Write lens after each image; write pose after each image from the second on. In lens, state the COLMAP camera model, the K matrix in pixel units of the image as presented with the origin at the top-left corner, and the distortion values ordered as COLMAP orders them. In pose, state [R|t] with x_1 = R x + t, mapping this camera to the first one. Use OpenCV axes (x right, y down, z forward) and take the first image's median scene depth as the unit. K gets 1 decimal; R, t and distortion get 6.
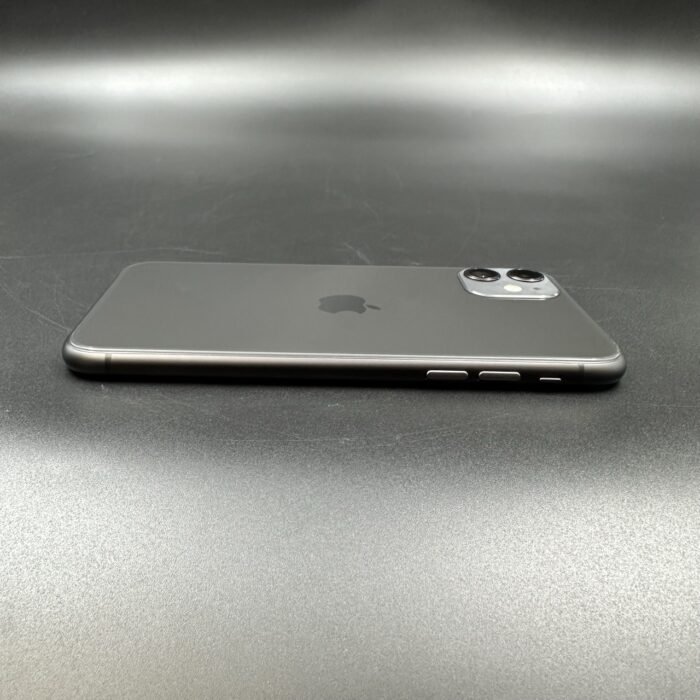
lens RADIAL K [[671.5, 0, 348.8], [0, 671.5, 353.0], [0, 0, 1]] dist [0.005842, 0.000000]
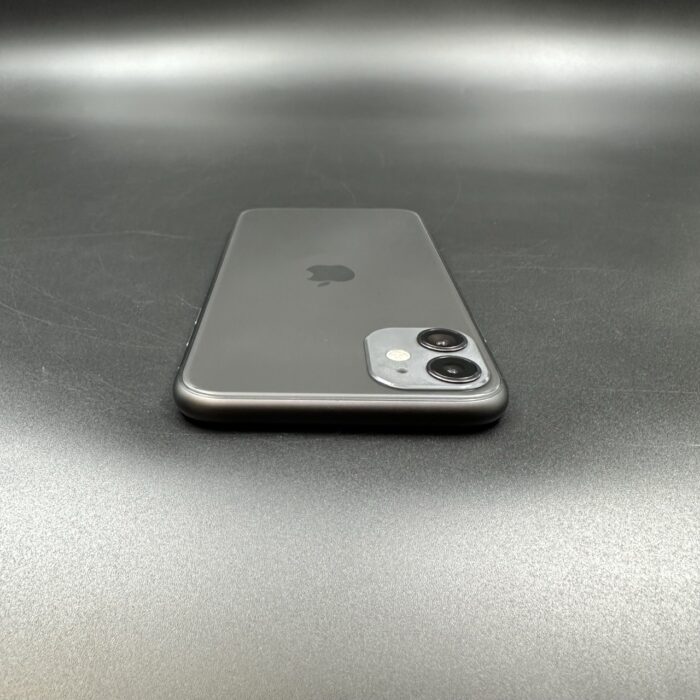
lens RADIAL K [[671.5, 0, 348.5], [0, 671.5, 348.4], [0, 0, 1]] dist [0.005842, 0.000000]
pose [[0.999841, -0.007686, -0.016118, 0.118551], [0.008006, 0.999770, 0.019912, -0.005220], [0.015961, -0.020038, 0.999672, 0.039397]]
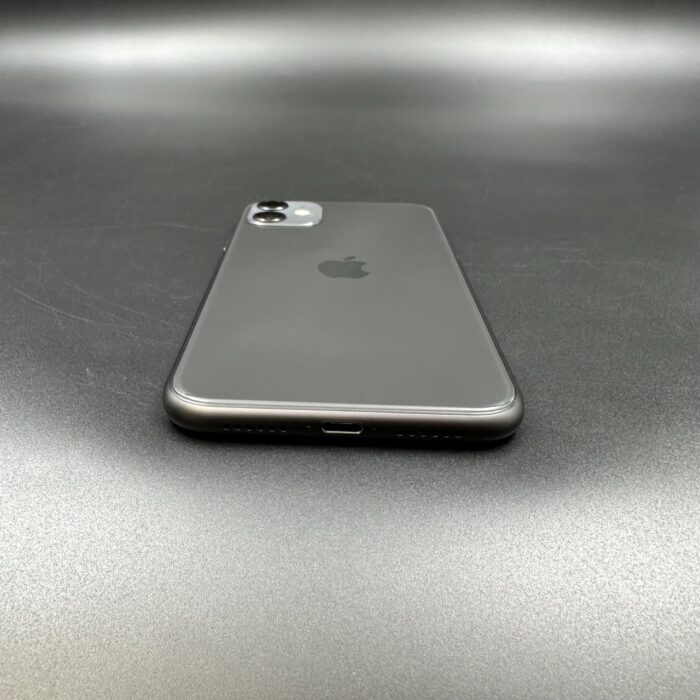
lens RADIAL K [[671.5, 0, 347.9], [0, 671.5, 349.2], [0, 0, 1]] dist [0.005842, 0.000000]
pose [[0.999949, -0.007946, -0.006277, -0.002388], [0.008151, 0.999413, 0.033273, -0.017742], [0.006009, -0.033322, 0.999427, 0.098559]]
